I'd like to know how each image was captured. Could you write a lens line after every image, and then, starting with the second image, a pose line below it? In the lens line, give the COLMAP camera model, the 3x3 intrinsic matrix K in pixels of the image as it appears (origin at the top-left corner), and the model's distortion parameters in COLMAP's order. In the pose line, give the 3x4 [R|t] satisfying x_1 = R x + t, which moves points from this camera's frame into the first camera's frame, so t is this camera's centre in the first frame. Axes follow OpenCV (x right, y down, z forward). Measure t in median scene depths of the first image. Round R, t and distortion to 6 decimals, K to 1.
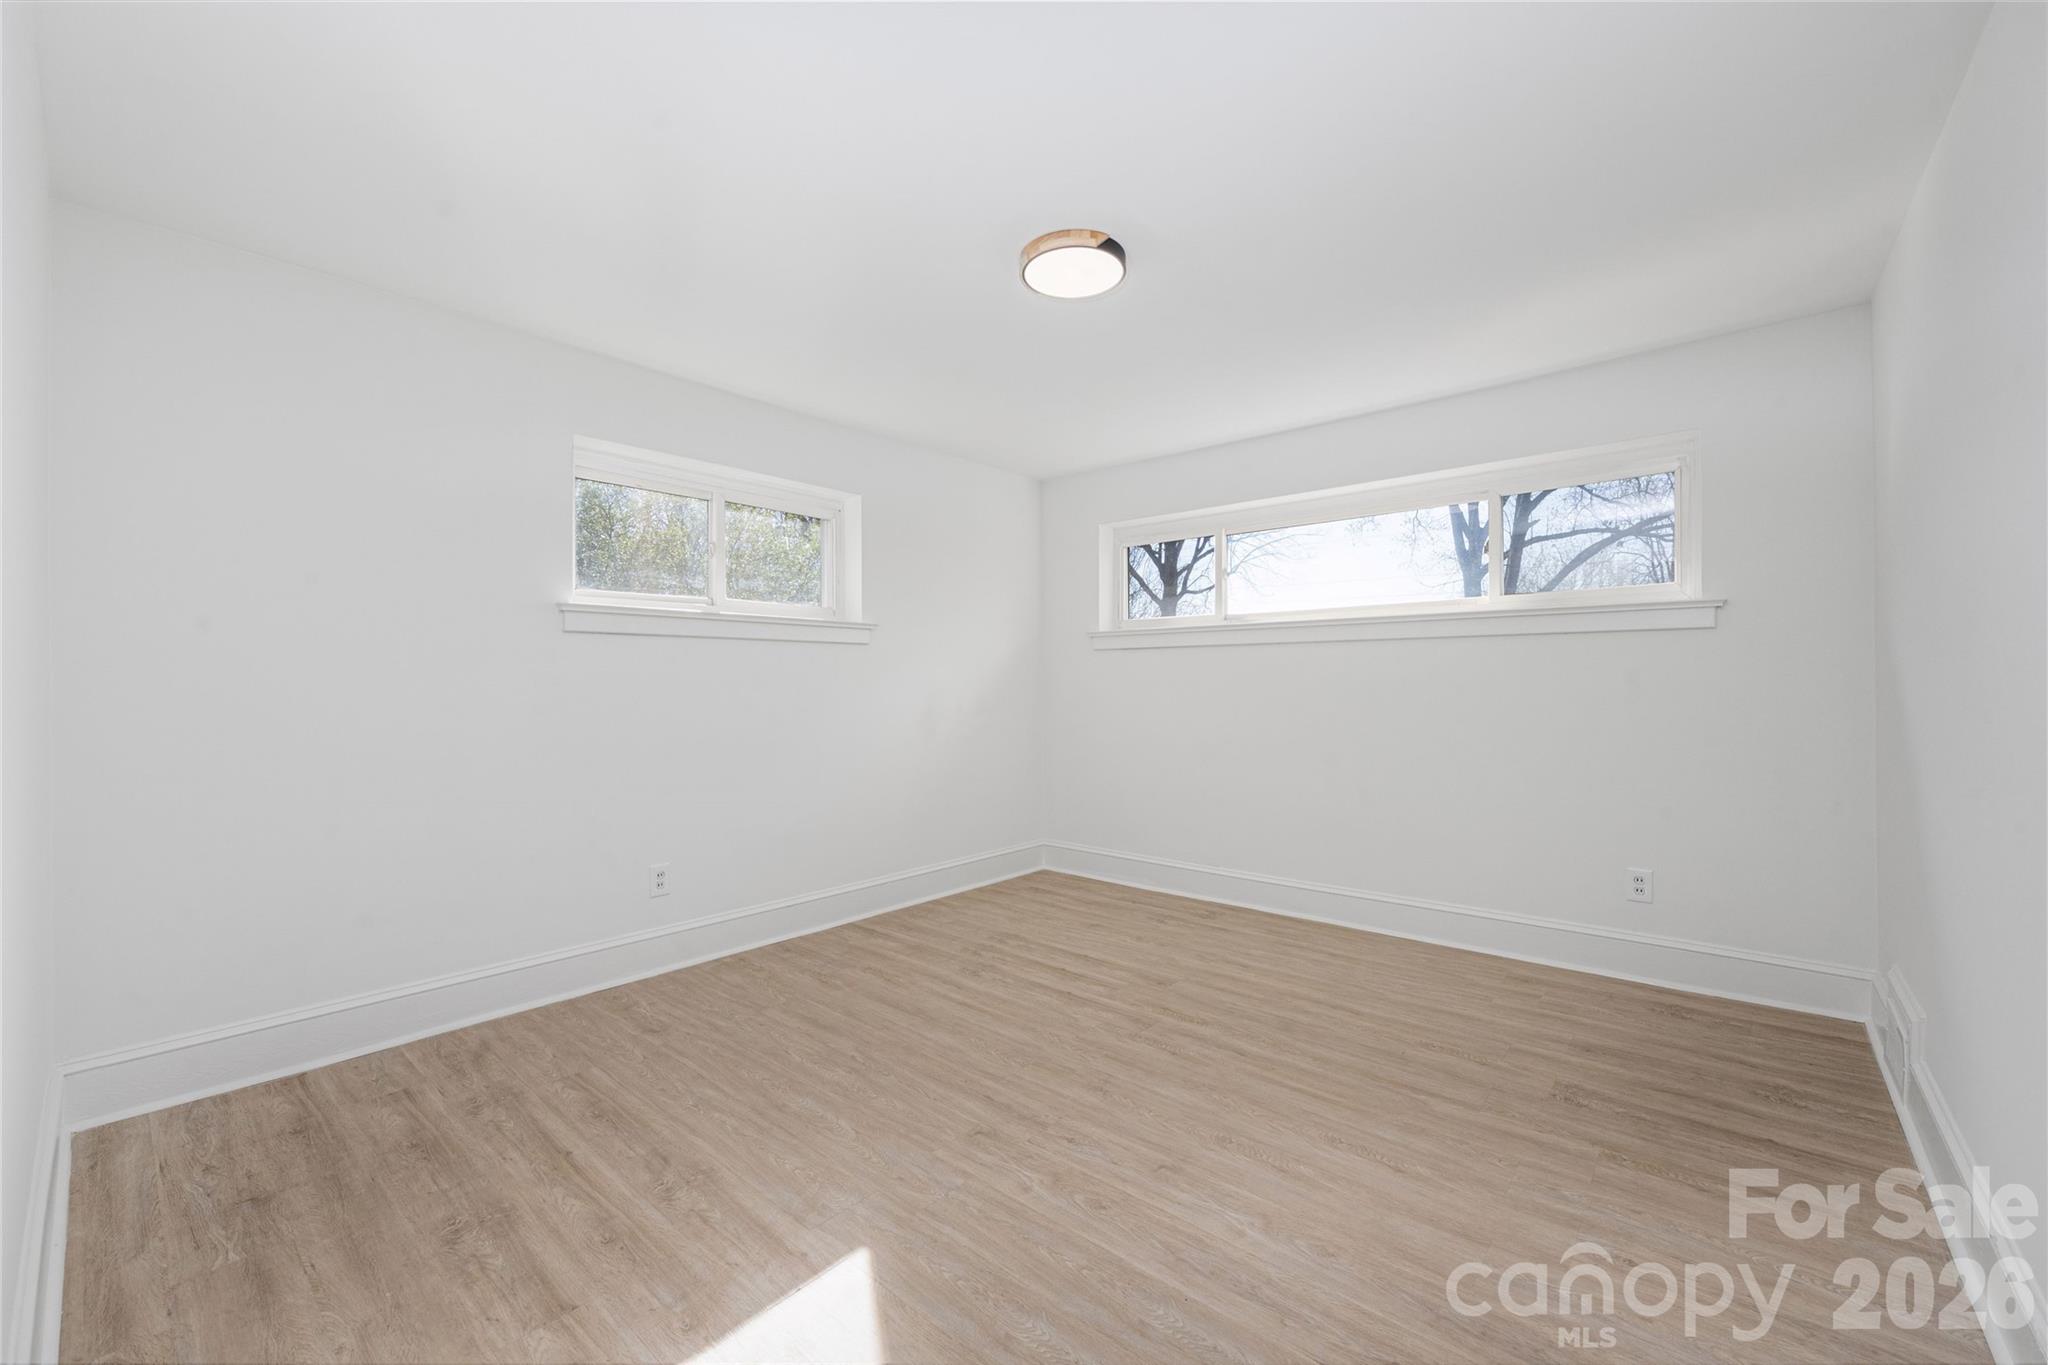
lens RADIAL K [[823.3, 0, 1019.1], [0, 823.3, 674.4], [0, 0, 1]] dist [-0.006939, 0.000068]
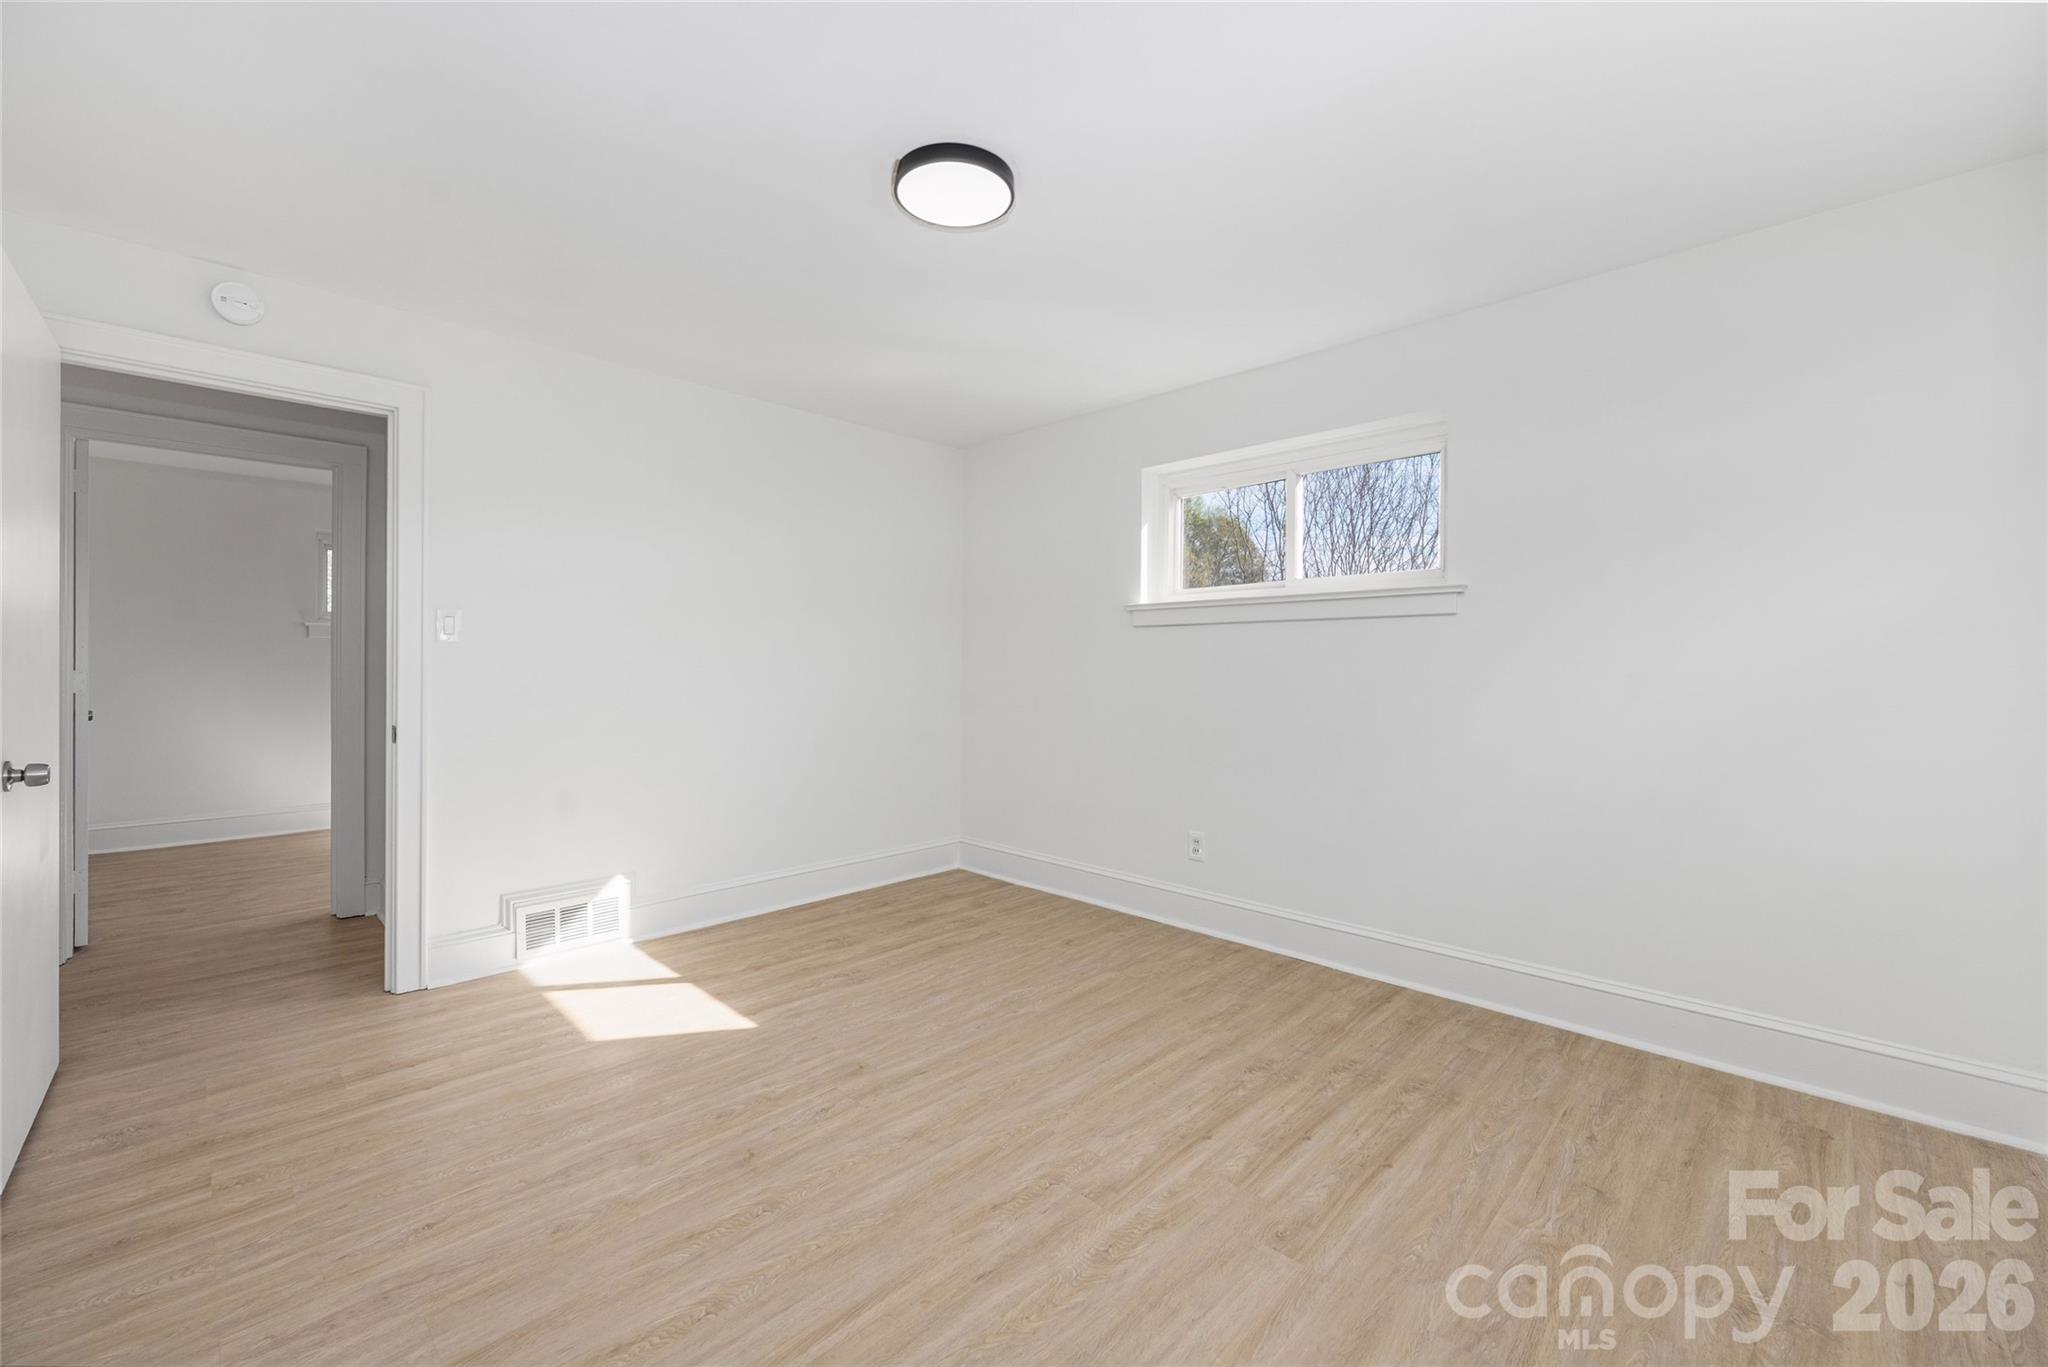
lens RADIAL K [[811.8, 0, 990.0], [0, 811.8, 664.5], [0, 0, 1]] dist [-0.007147, -0.000222]
pose [[-0.079042, 0.000314, -0.996871, 0.783156], [0.006975, 0.999976, -0.000238, 0.005710], [0.996847, -0.006972, -0.079042, 0.951095]]
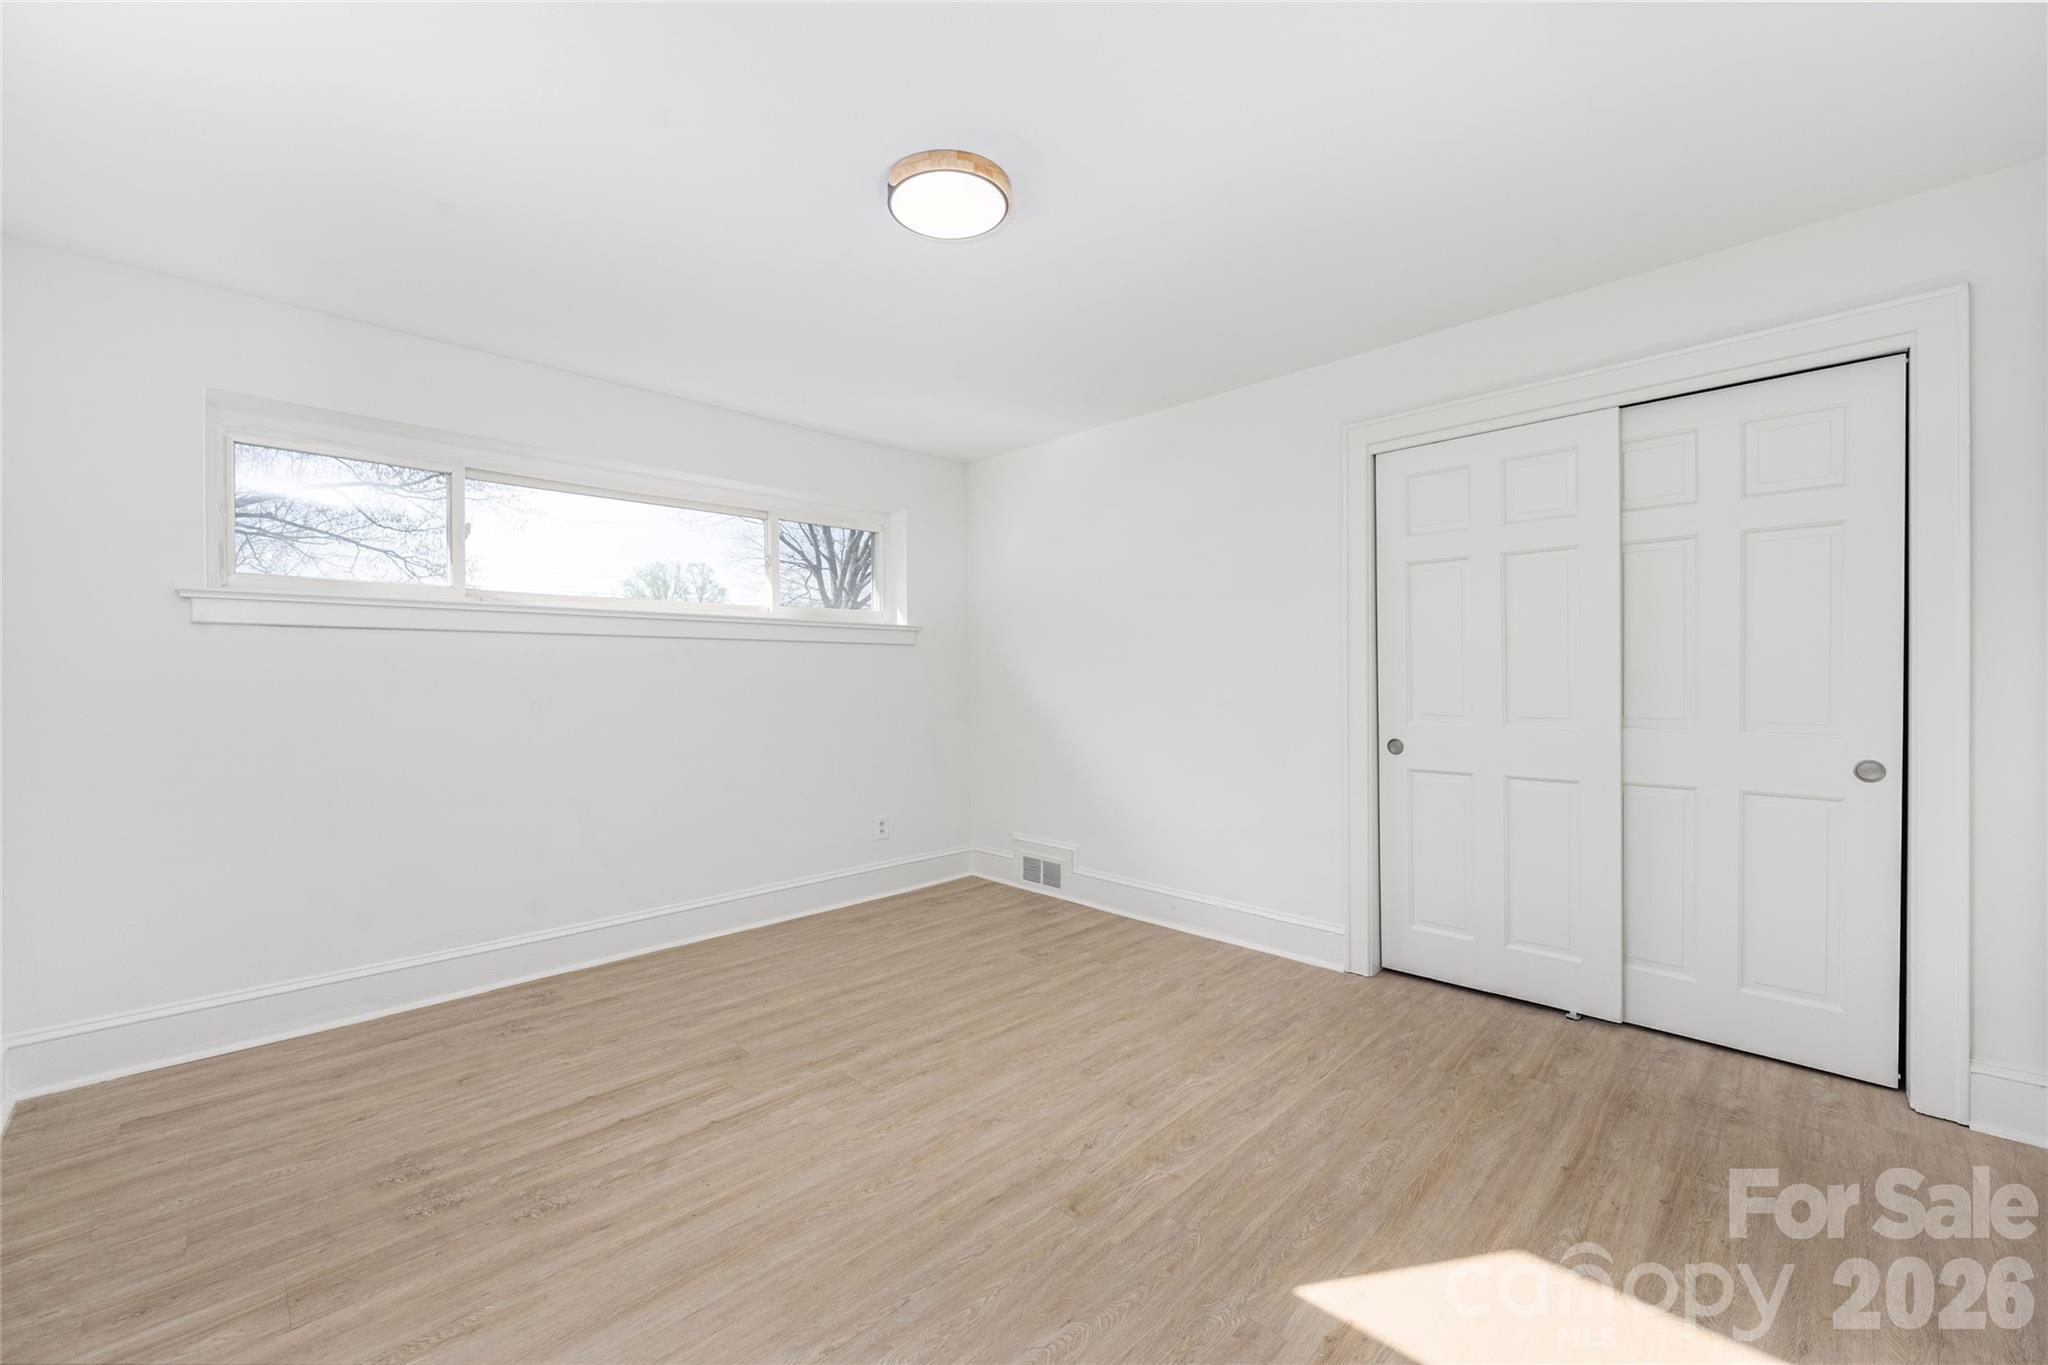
lens RADIAL K [[823.3, 0, 1019.1], [0, 823.3, 674.4], [0, 0, 1]] dist [-0.006939, 0.000068]
pose [[0.055780, 0.006605, 0.998421, -0.679894], [-0.002973, 0.999975, -0.006449, 0.007801], [-0.998439, -0.002608, 0.055798, 0.757853]]
